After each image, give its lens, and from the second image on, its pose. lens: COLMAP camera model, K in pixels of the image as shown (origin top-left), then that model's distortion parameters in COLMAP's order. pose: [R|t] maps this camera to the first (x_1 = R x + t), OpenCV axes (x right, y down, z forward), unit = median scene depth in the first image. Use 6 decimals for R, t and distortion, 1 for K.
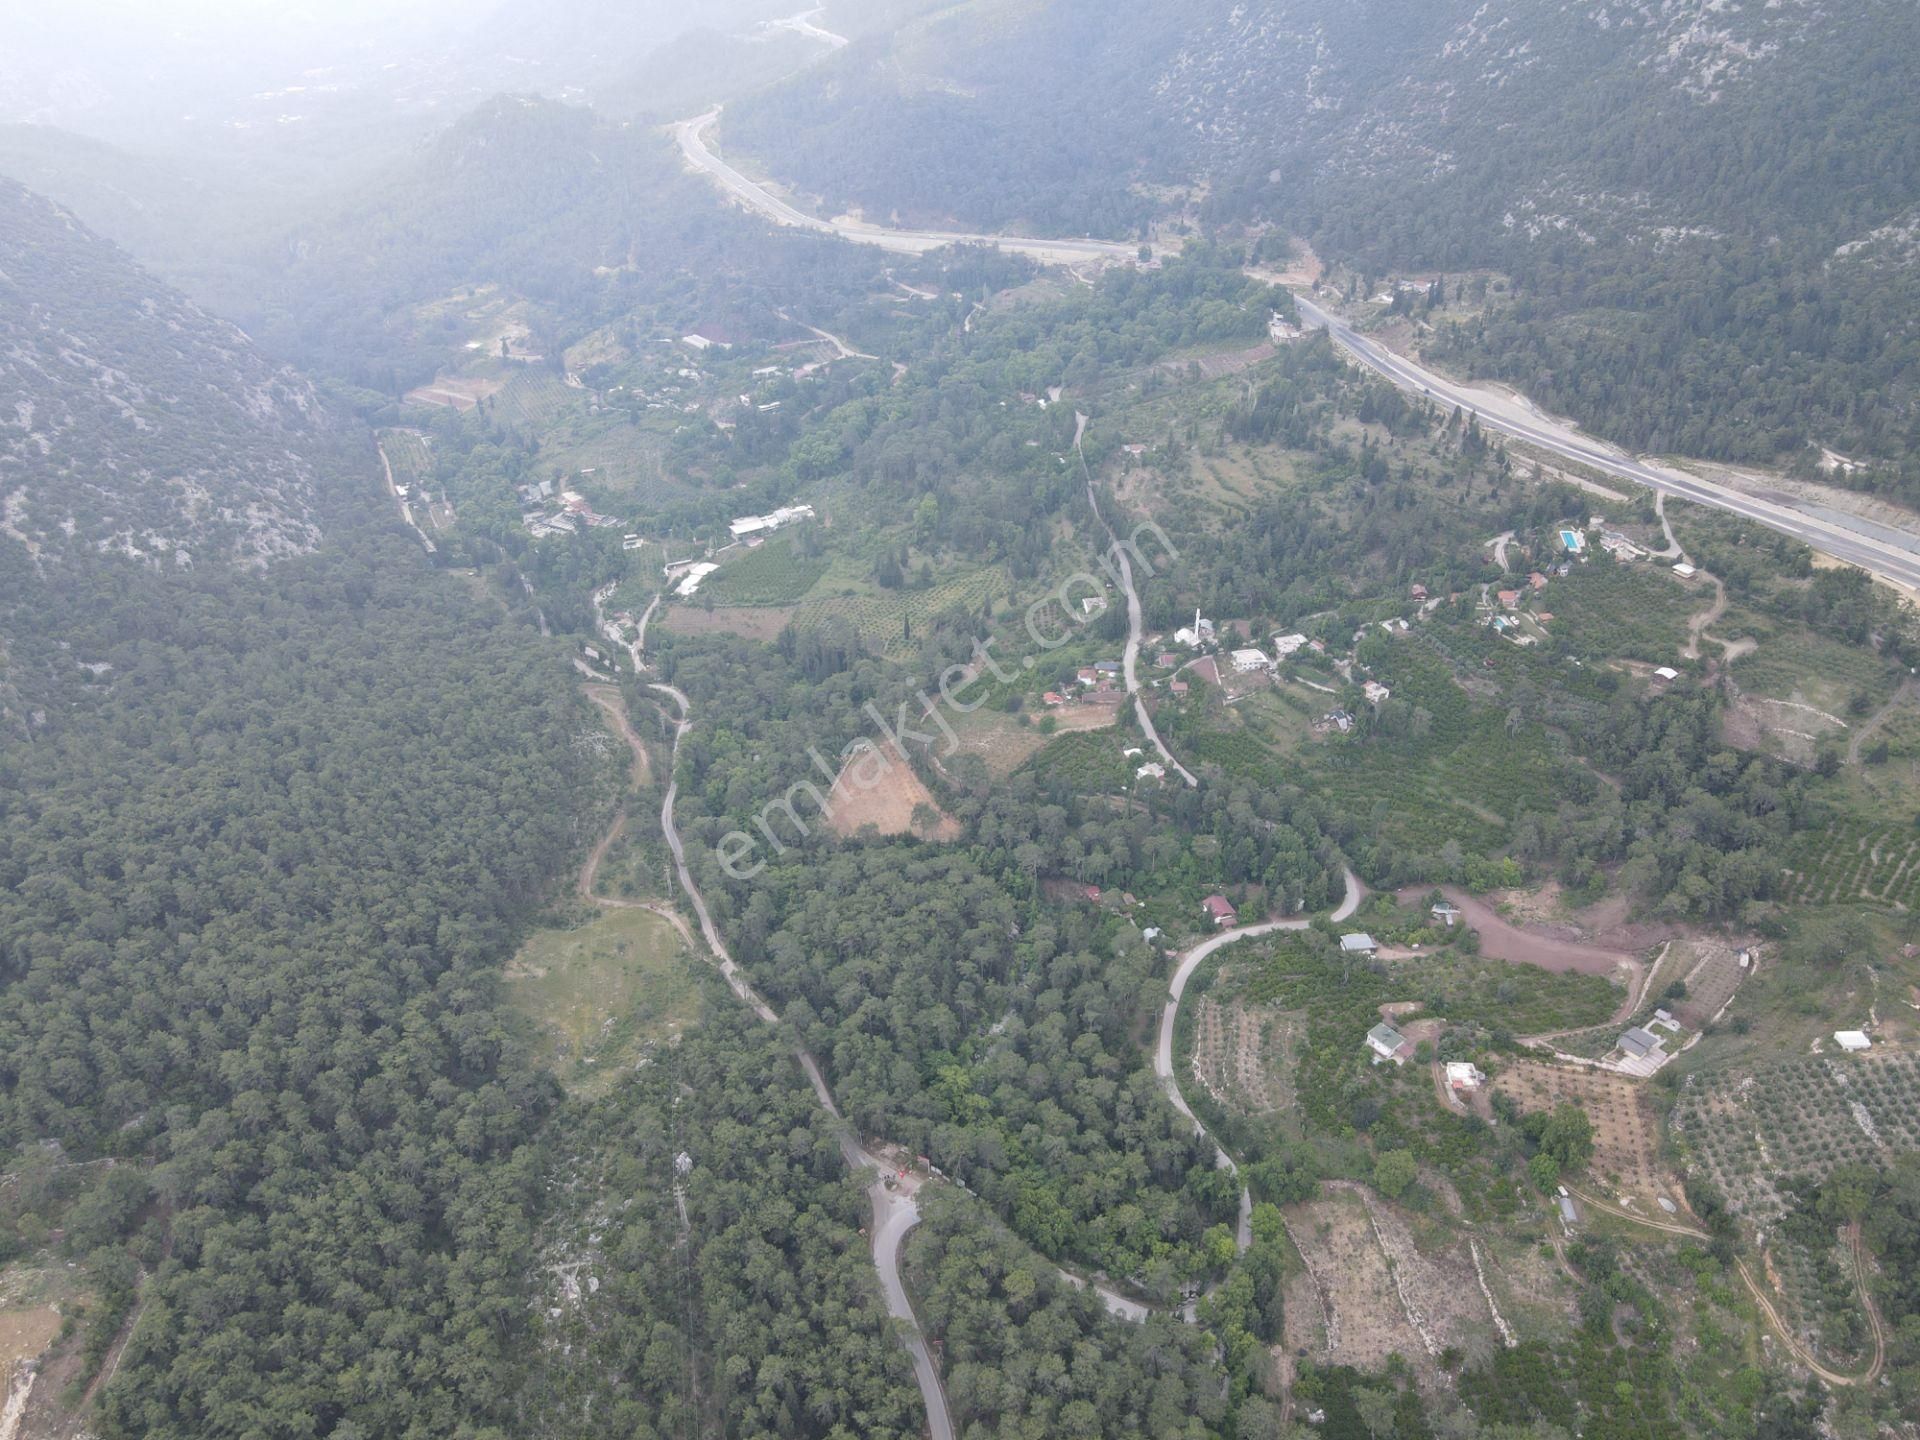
lens RADIAL K [[1406.8, 0, 960.9], [0, 1406.8, 713.2], [0, 0, 1]] dist [-0.001730, 0.029802]
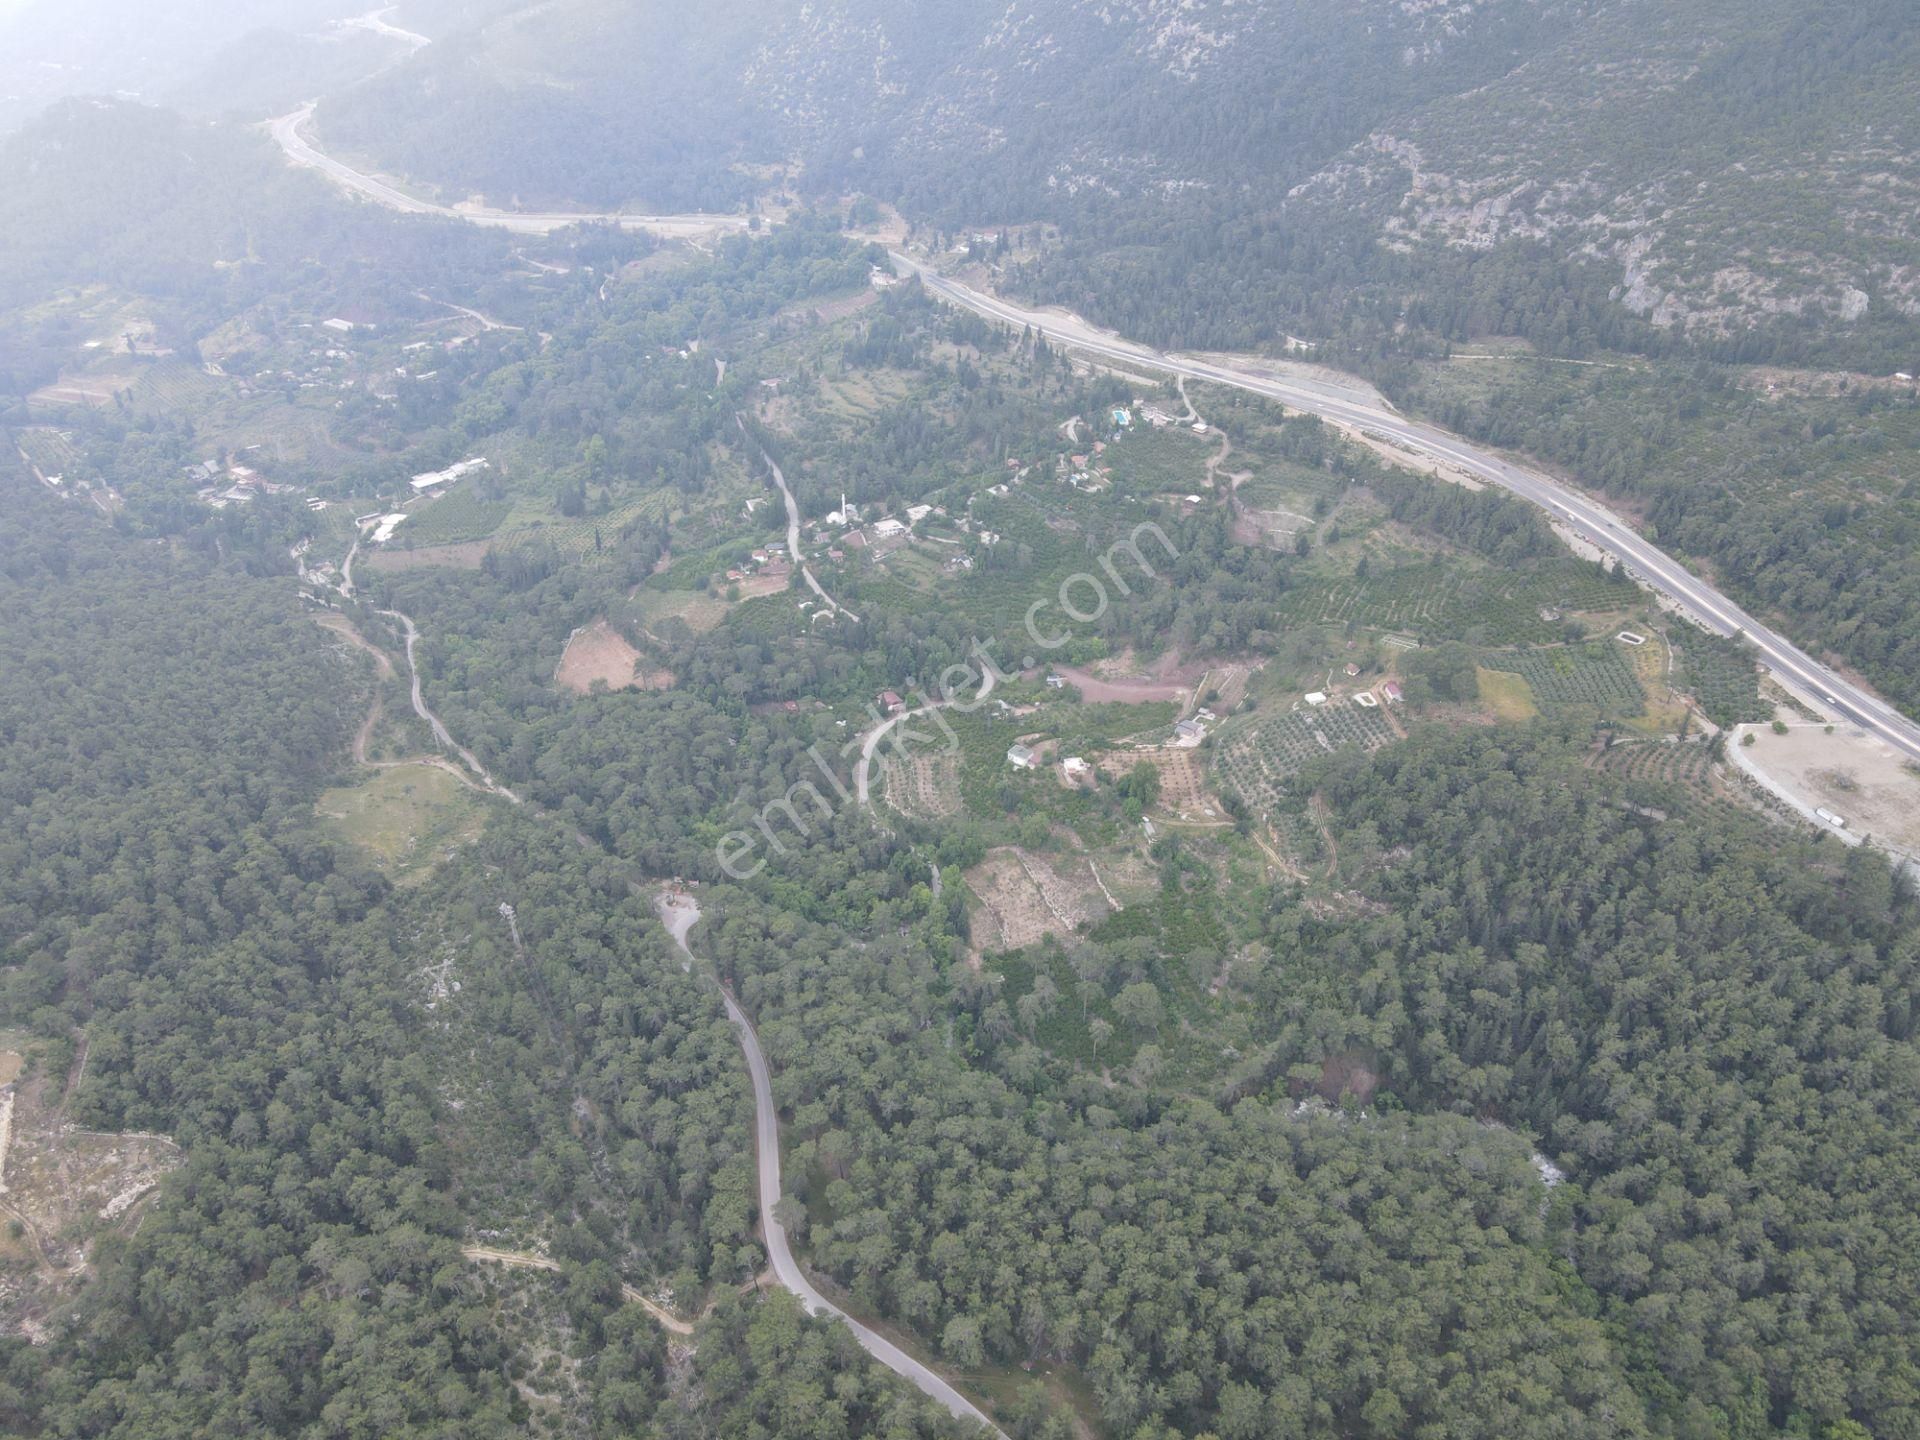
lens RADIAL K [[1406.8, 0, 960.2], [0, 1406.8, 717.5], [0, 0, 1]] dist [-0.001730, 0.029802]
pose [[0.962074, -0.126533, 0.241666, -0.056298], [0.126153, 0.991863, 0.017109, 0.114971], [-0.241864, 0.014027, 0.970209, -0.219495]]
